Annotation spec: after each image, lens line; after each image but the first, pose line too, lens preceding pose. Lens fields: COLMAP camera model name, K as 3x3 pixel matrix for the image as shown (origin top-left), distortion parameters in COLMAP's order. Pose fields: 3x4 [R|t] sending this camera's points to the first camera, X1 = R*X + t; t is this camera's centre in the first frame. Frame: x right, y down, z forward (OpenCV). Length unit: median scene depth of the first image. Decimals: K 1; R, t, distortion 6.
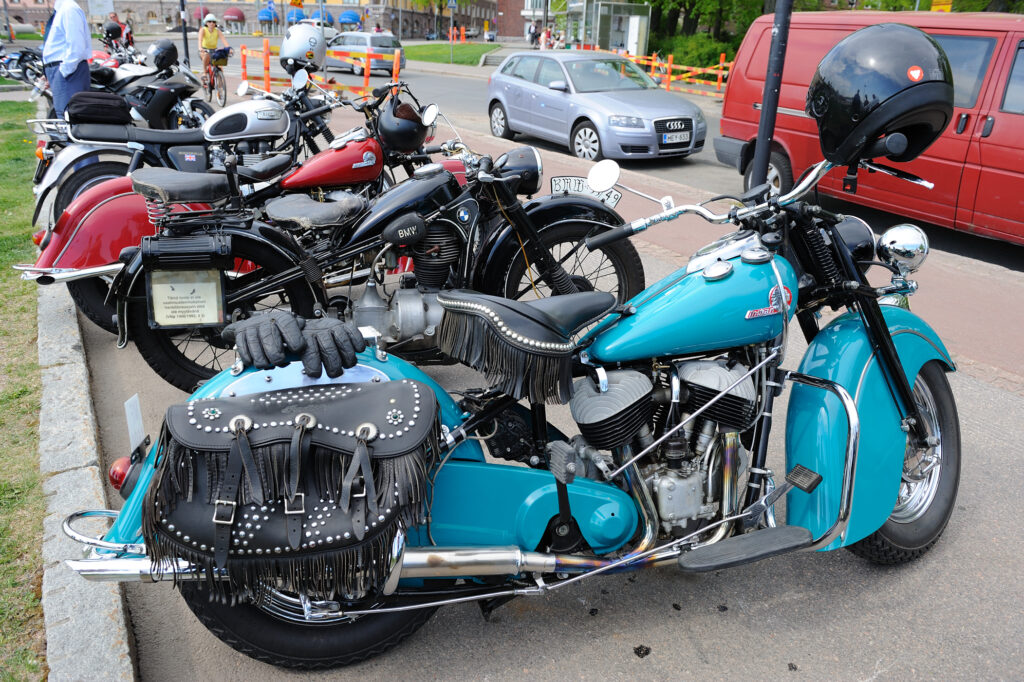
lens RADIAL K [[779.3, 0, 514.5], [0, 779.3, 340.9], [0, 0, 1]] dist [-0.029441, -0.006623]
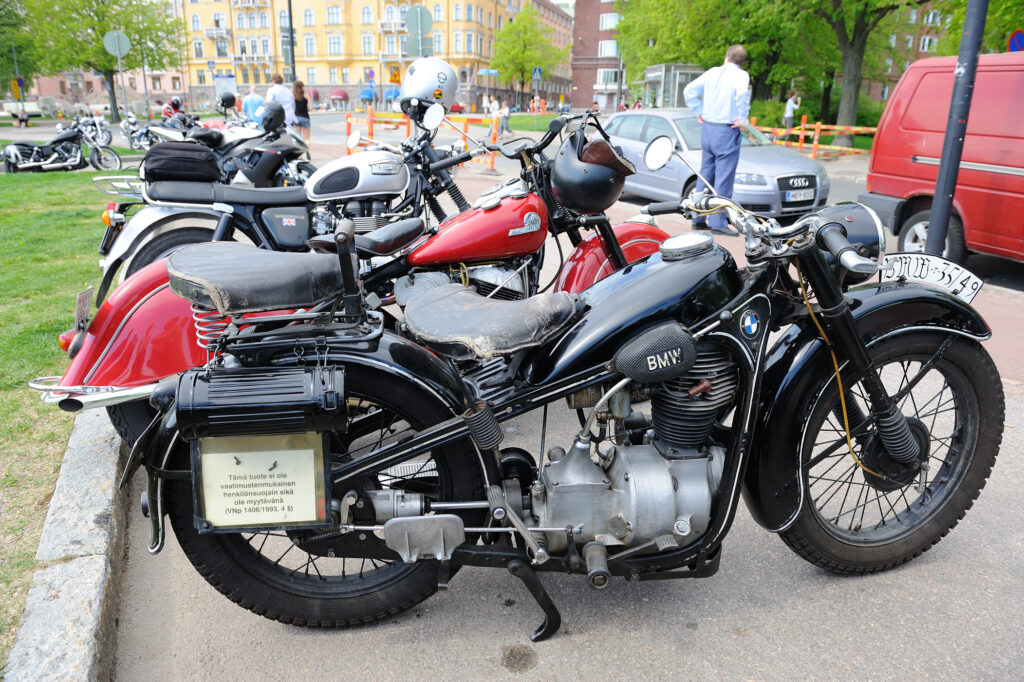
lens RADIAL K [[701.9, 0, 513.5], [0, 701.9, 337.8], [0, 0, 1]] dist [-0.041164, -0.010932]
pose [[0.995609, 0.006442, -0.093382, -0.125093], [-0.012131, 0.998096, -0.060481, -0.079556], [0.092815, 0.061348, 0.993792, 0.324759]]
